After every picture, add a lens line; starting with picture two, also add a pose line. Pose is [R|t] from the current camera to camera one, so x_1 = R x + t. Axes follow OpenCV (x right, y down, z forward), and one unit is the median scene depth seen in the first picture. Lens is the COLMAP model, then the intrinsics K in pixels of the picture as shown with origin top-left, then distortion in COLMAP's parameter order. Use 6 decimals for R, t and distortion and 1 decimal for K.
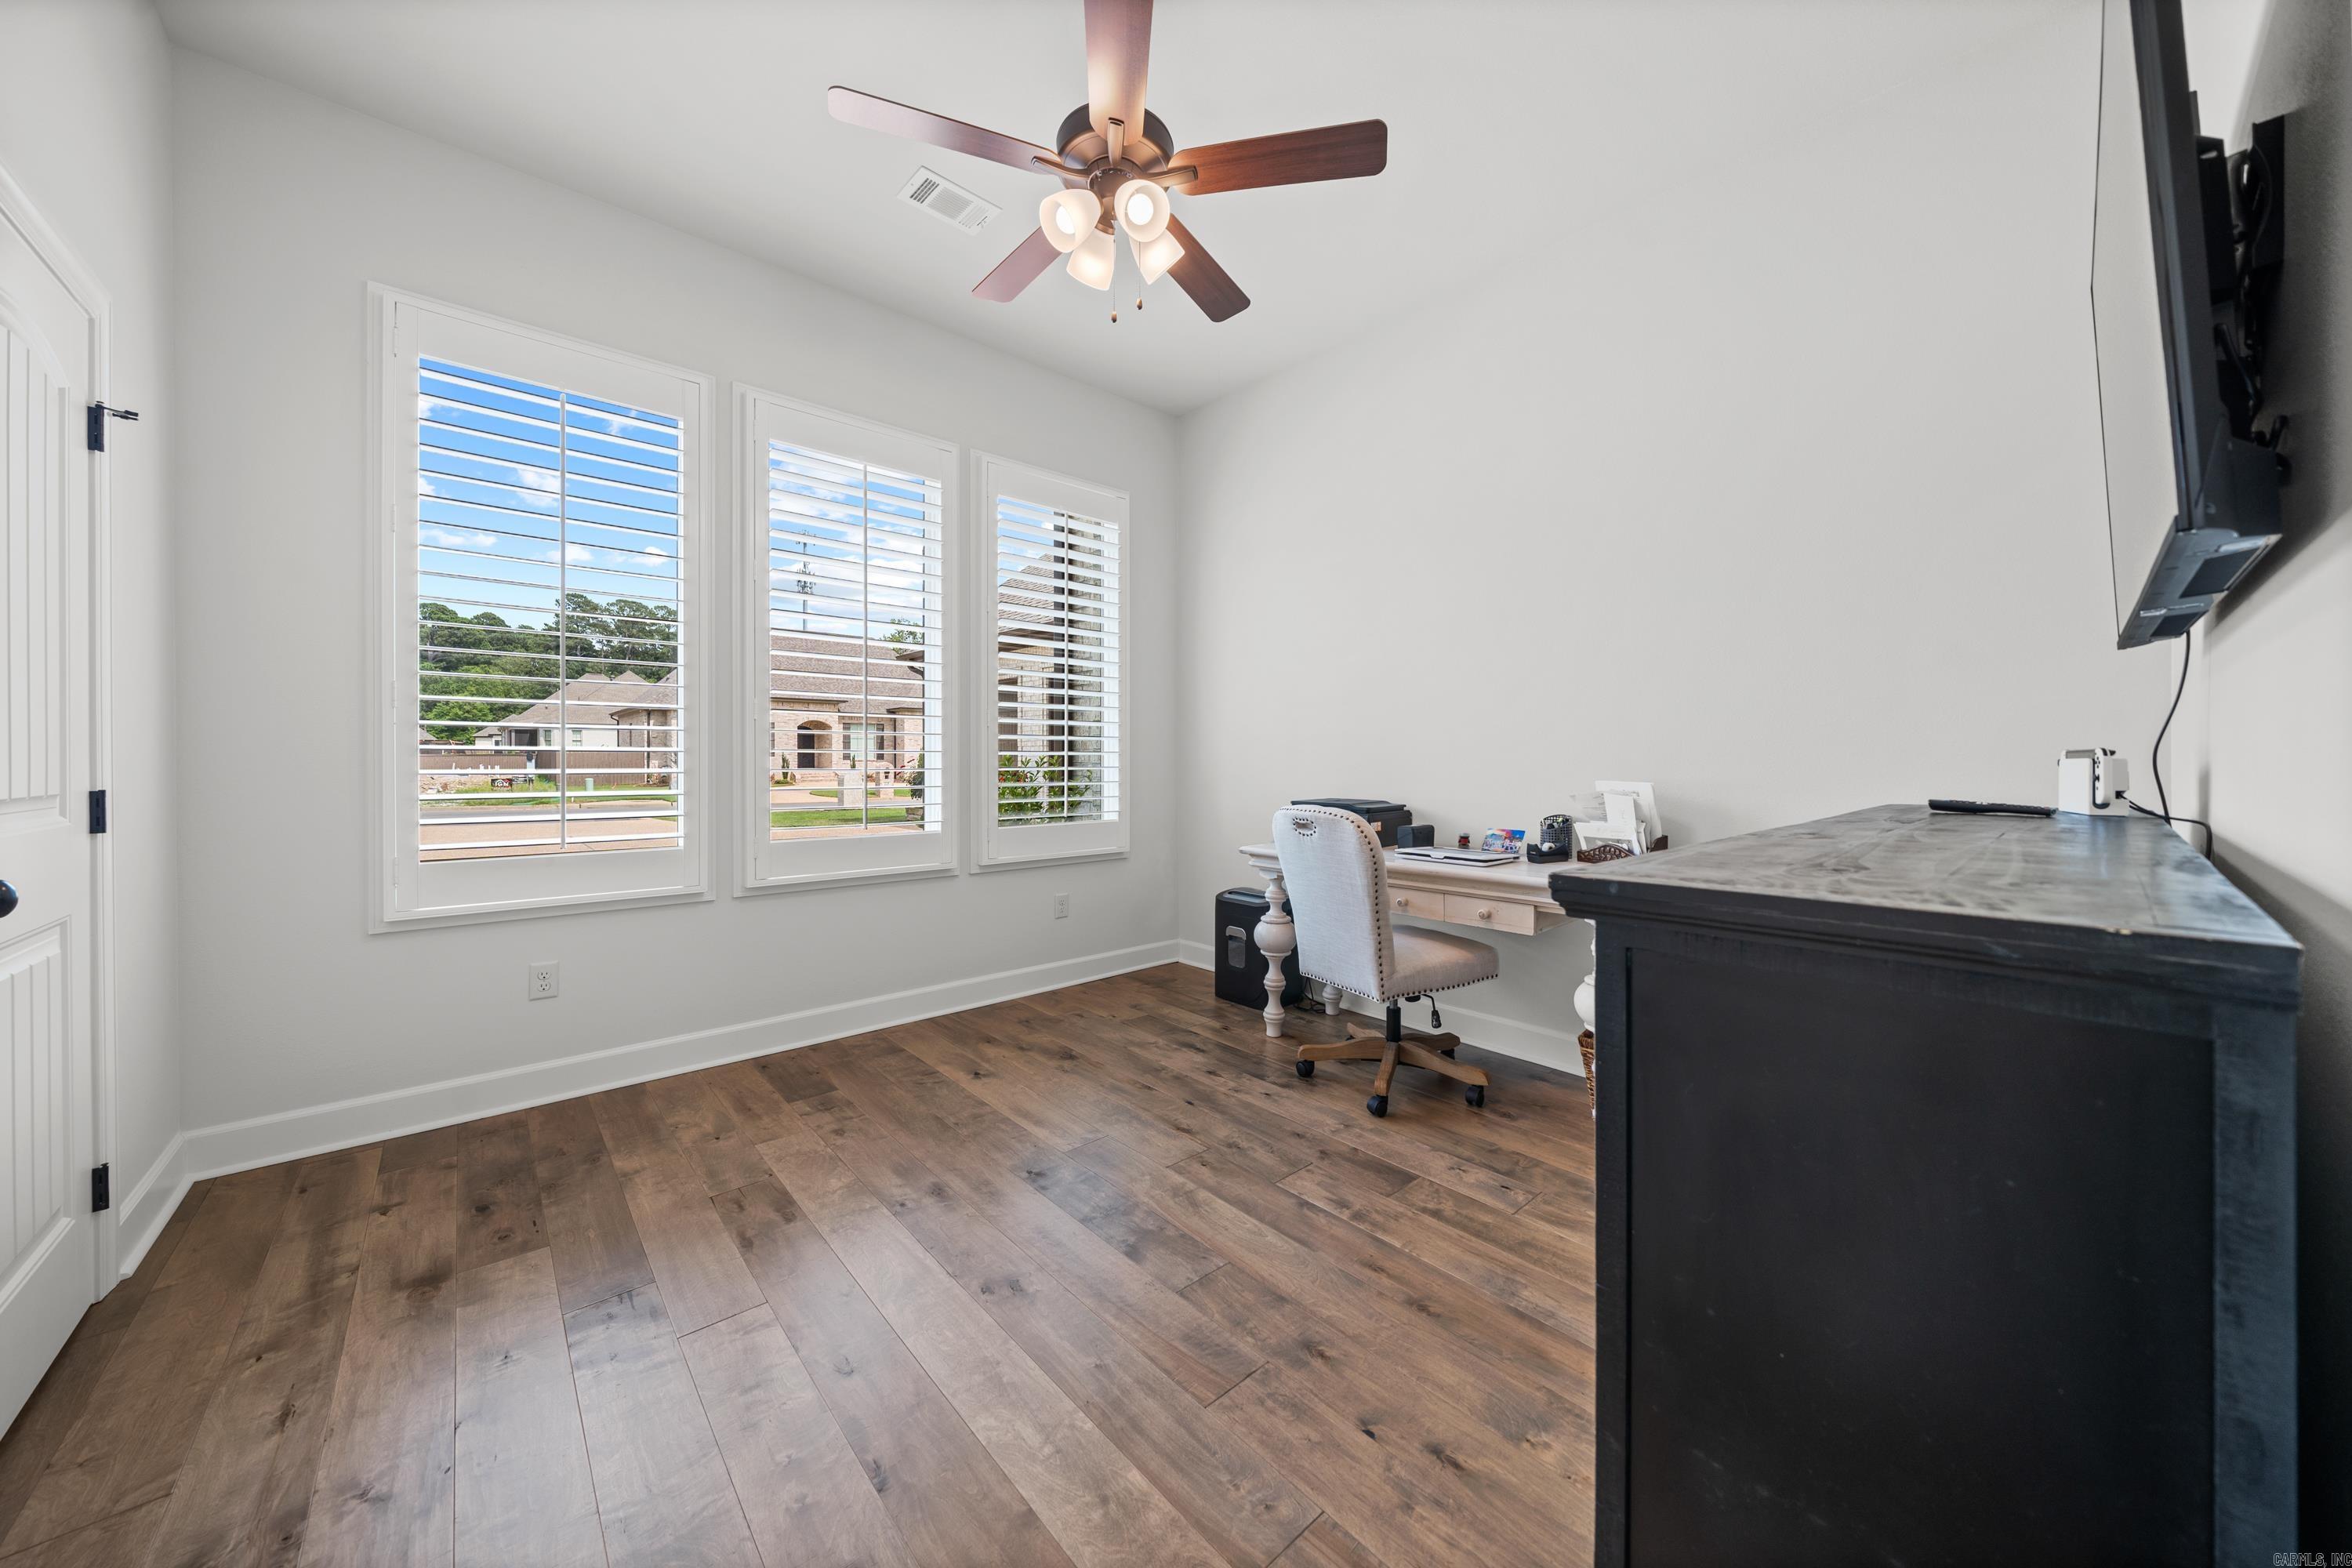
lens RADIAL K [[808.5, 0, 1171.3], [0, 808.5, 753.7], [0, 0, 1]] dist [-0.000014, 0.000021]
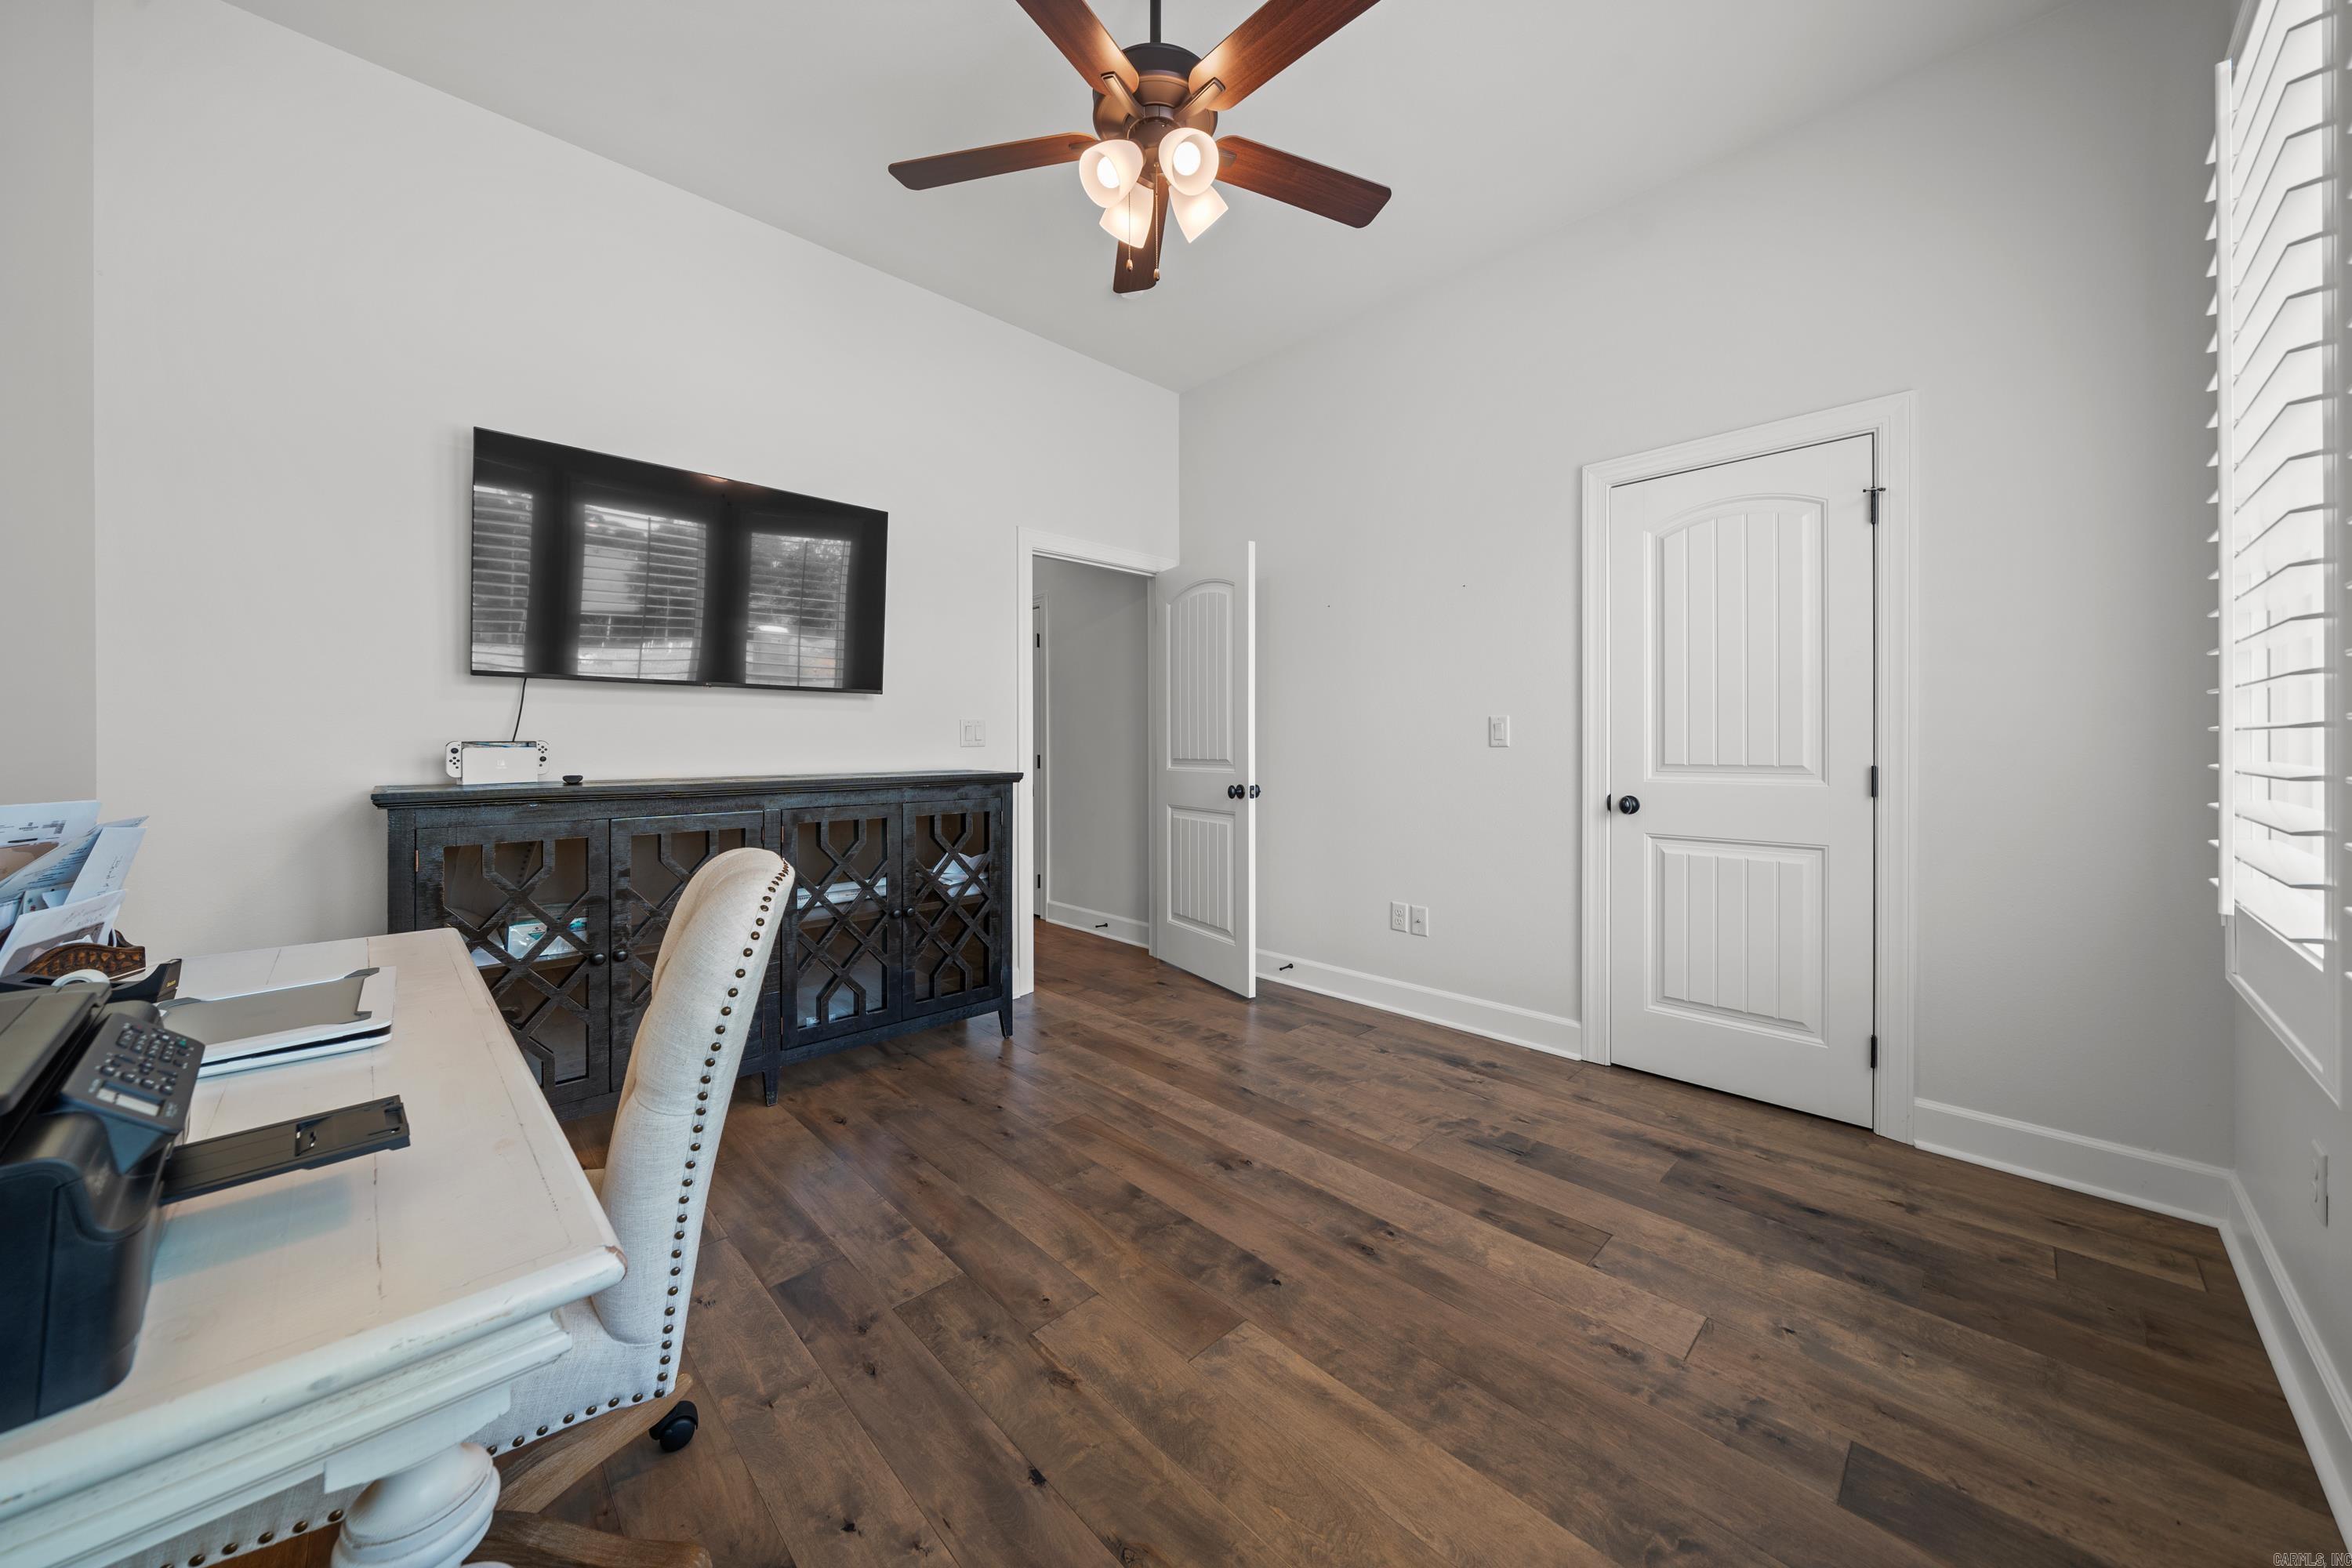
lens RADIAL K [[808.5, 0, 1171.3], [0, 808.5, 753.7], [0, 0, 1]] dist [-0.000014, 0.000021]
pose [[-0.999009, 0.004776, -0.044254, -0.046447], [0.004582, 0.999979, 0.004478, 0.009761], [0.044275, 0.004271, -0.999010, 1.840837]]
